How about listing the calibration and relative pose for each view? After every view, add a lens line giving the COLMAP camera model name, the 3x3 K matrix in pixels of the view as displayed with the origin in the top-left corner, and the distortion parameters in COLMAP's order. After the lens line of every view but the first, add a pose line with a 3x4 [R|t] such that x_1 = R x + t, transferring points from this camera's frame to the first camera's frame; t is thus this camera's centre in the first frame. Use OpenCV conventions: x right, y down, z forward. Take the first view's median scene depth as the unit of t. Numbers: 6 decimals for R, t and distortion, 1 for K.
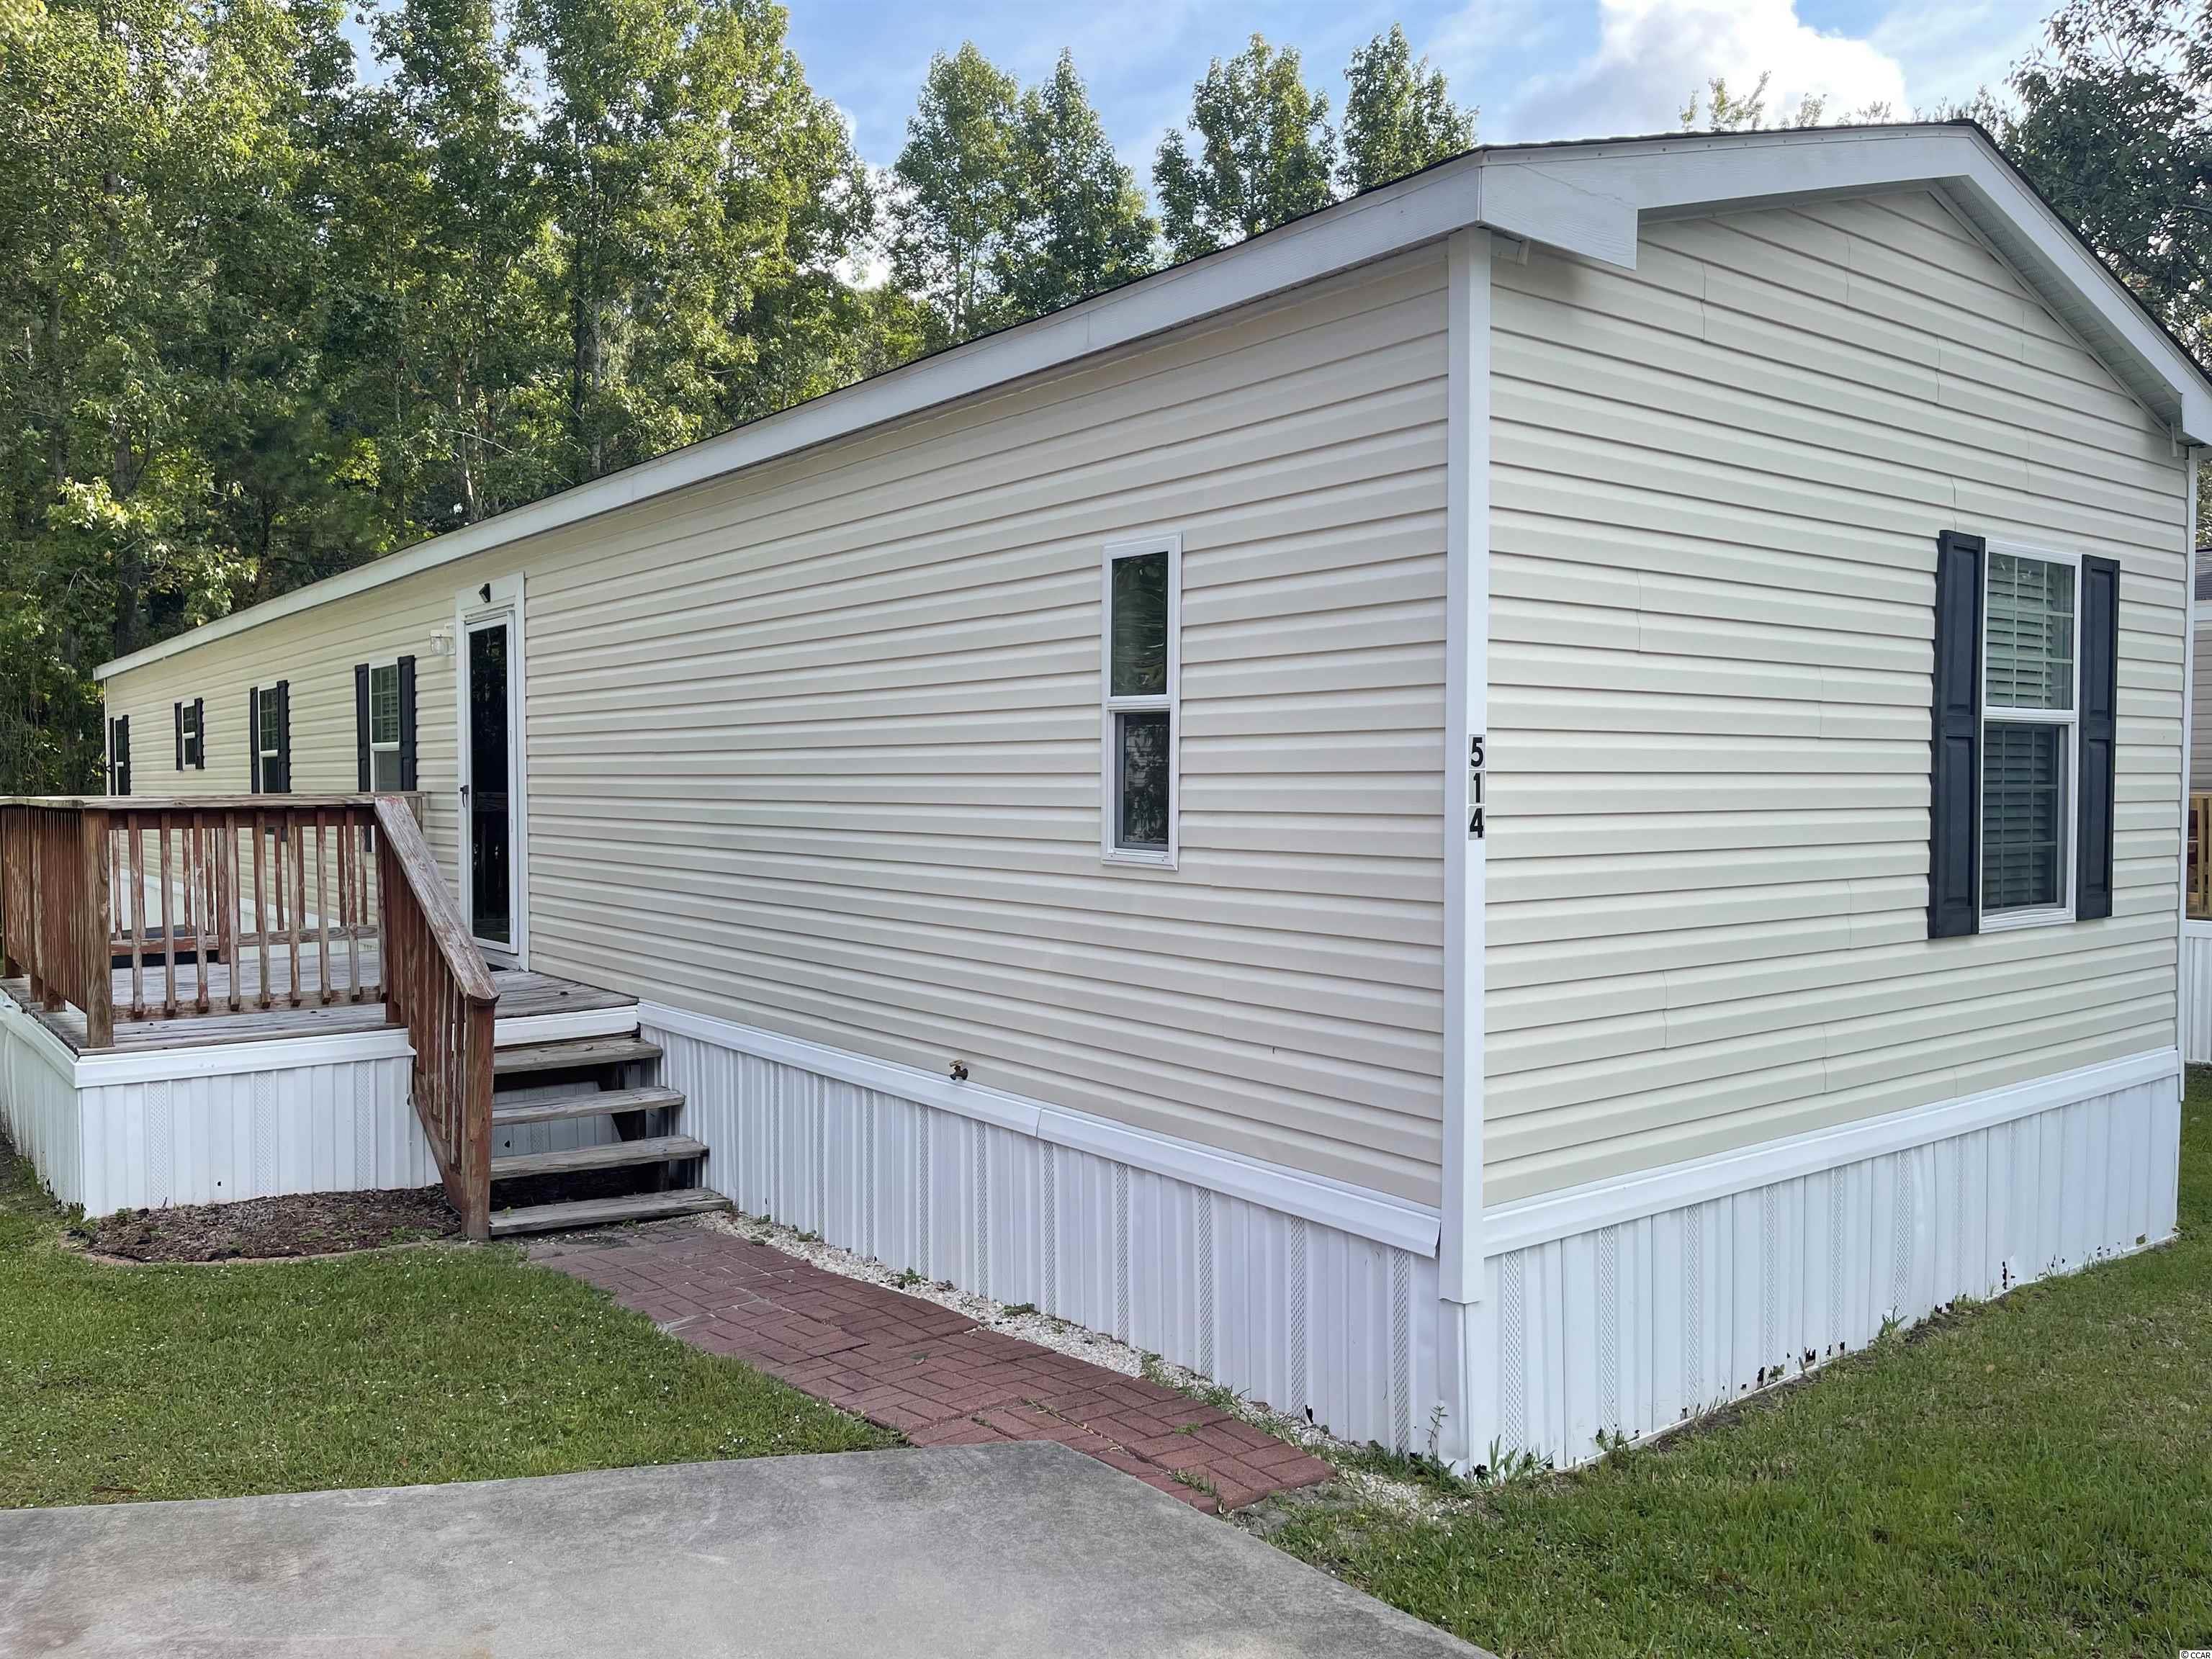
lens RADIAL K [[1676.2, 0, 1106.7], [0, 1676.2, 831.7], [0, 0, 1]] dist [0.033893, -0.032564]
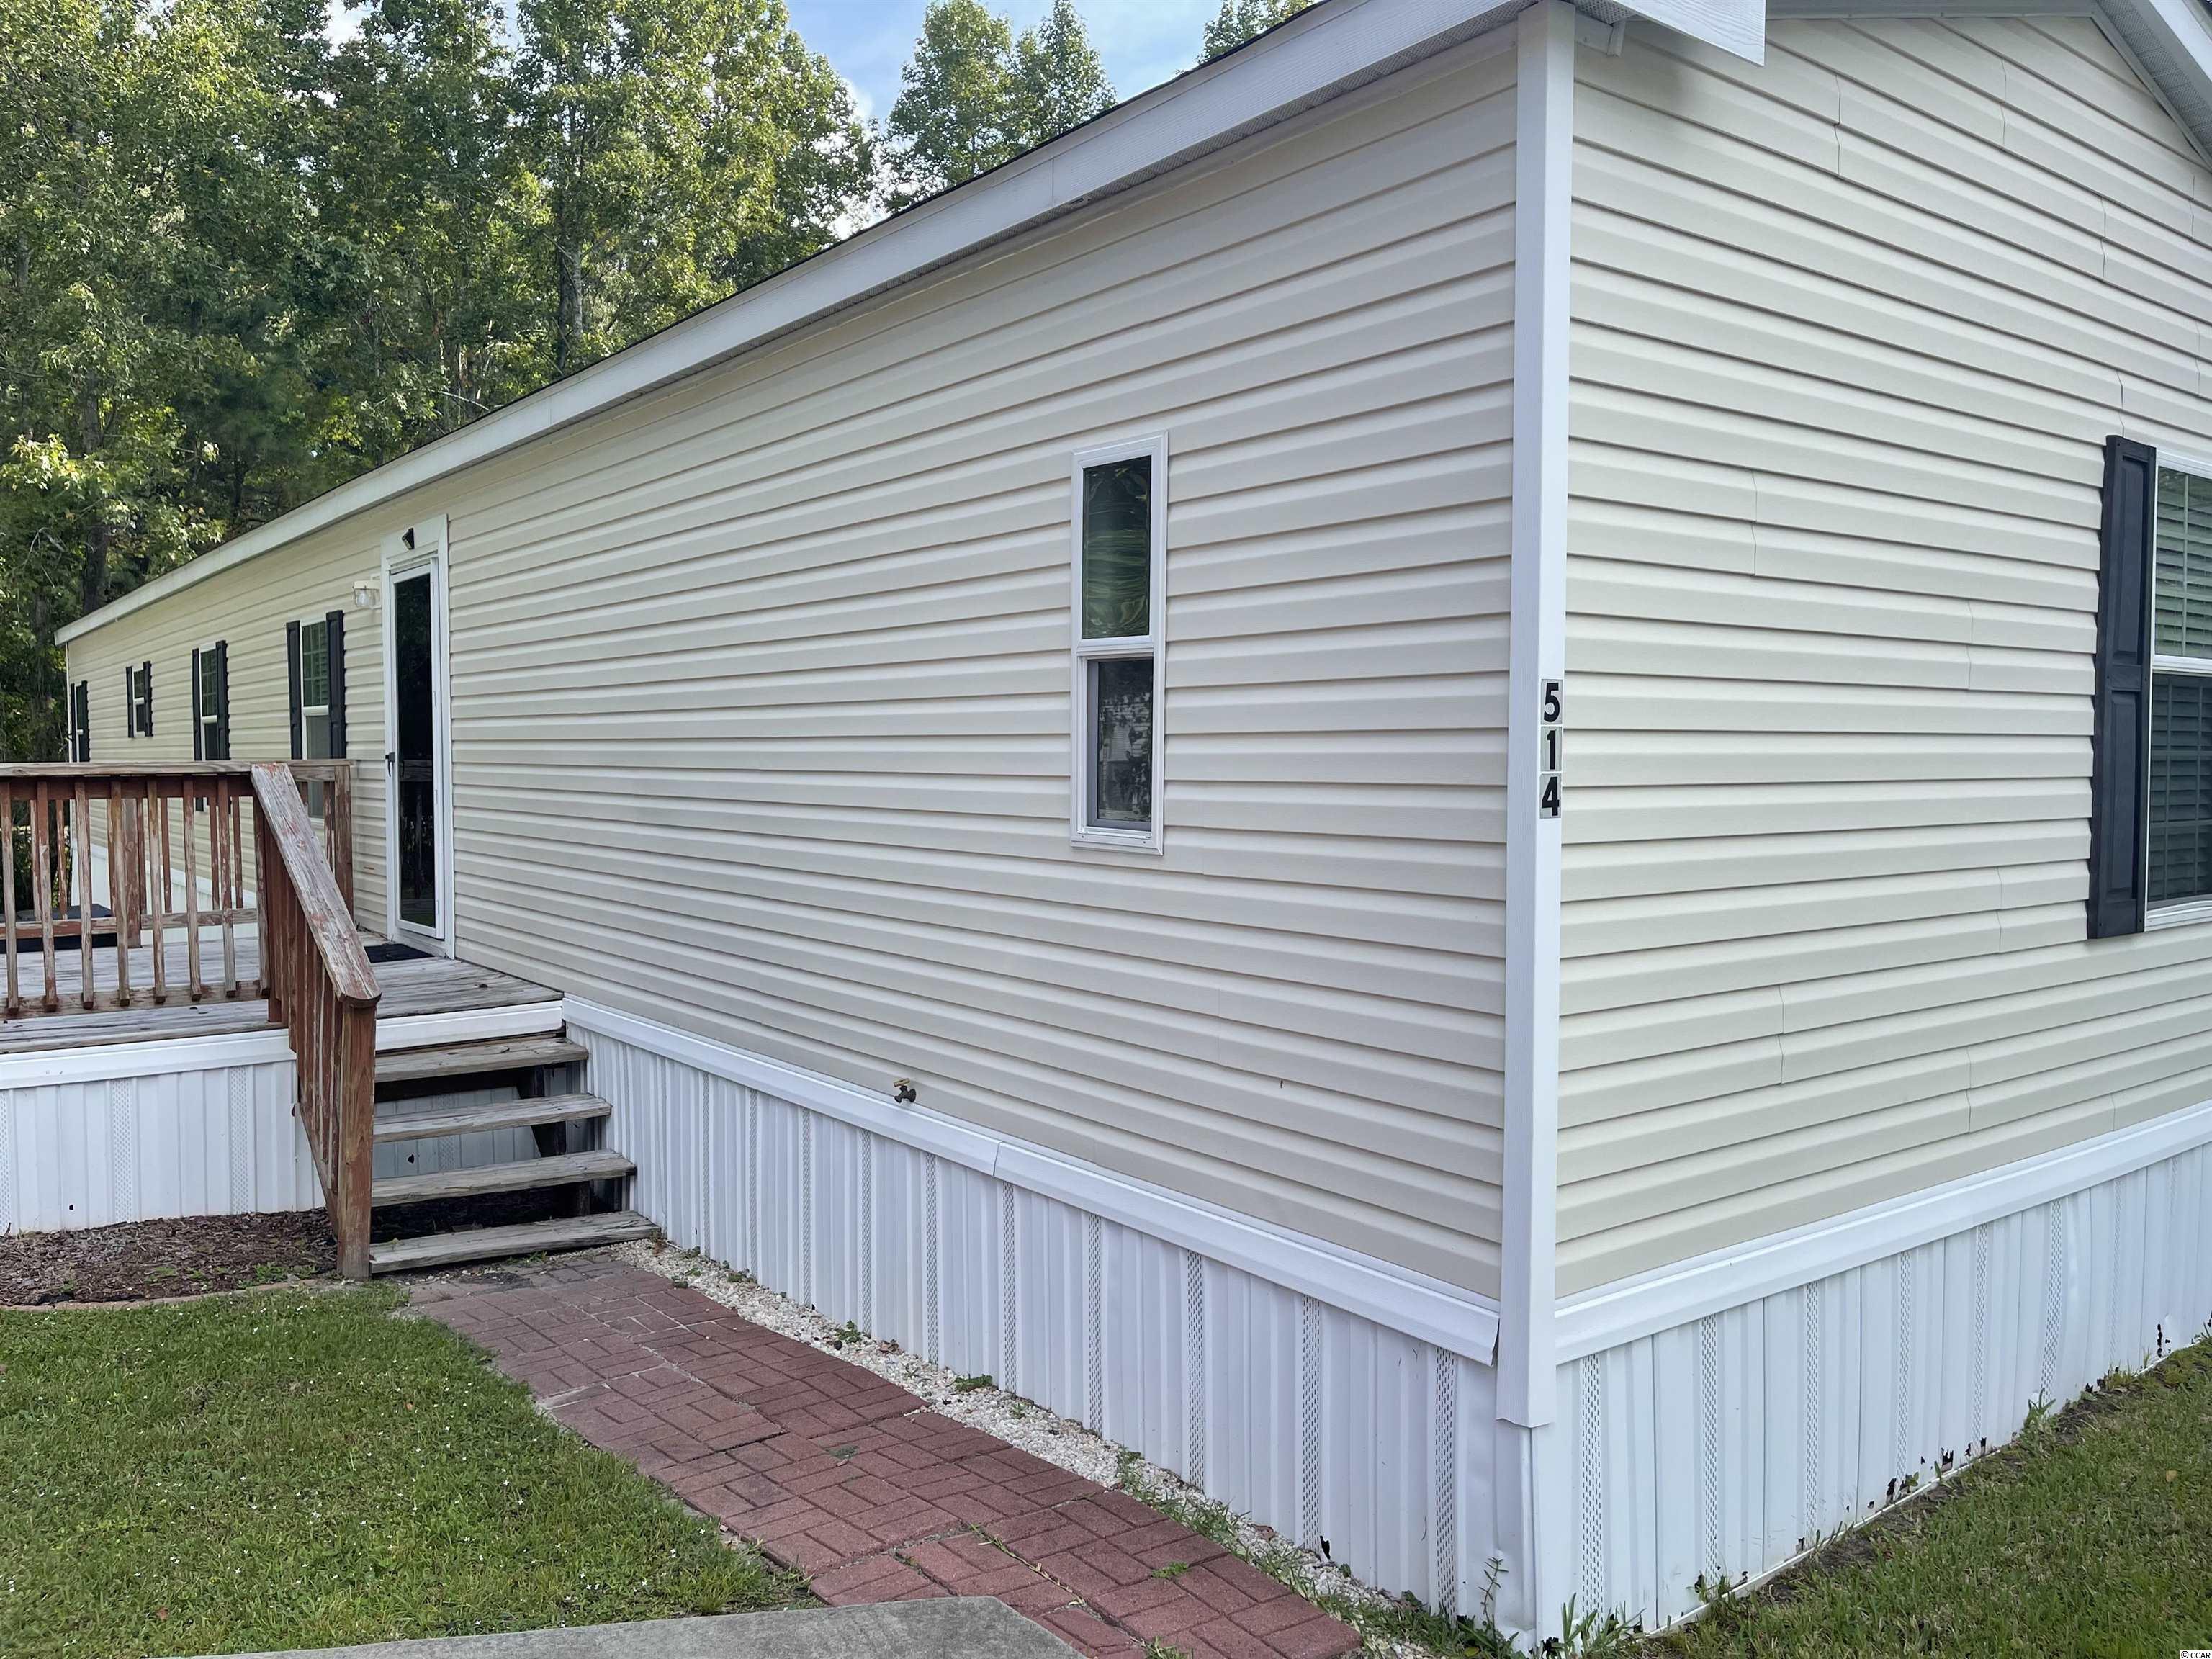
lens RADIAL K [[1676.2, 0, 1103.4], [0, 1676.2, 821.4], [0, 0, 1]] dist [0.033893, -0.032564]
pose [[0.999979, 0.001740, -0.006258, 0.017178], [-0.001674, 0.999943, 0.010570, -0.001190], [0.006276, -0.010560, 0.999925, 0.178236]]
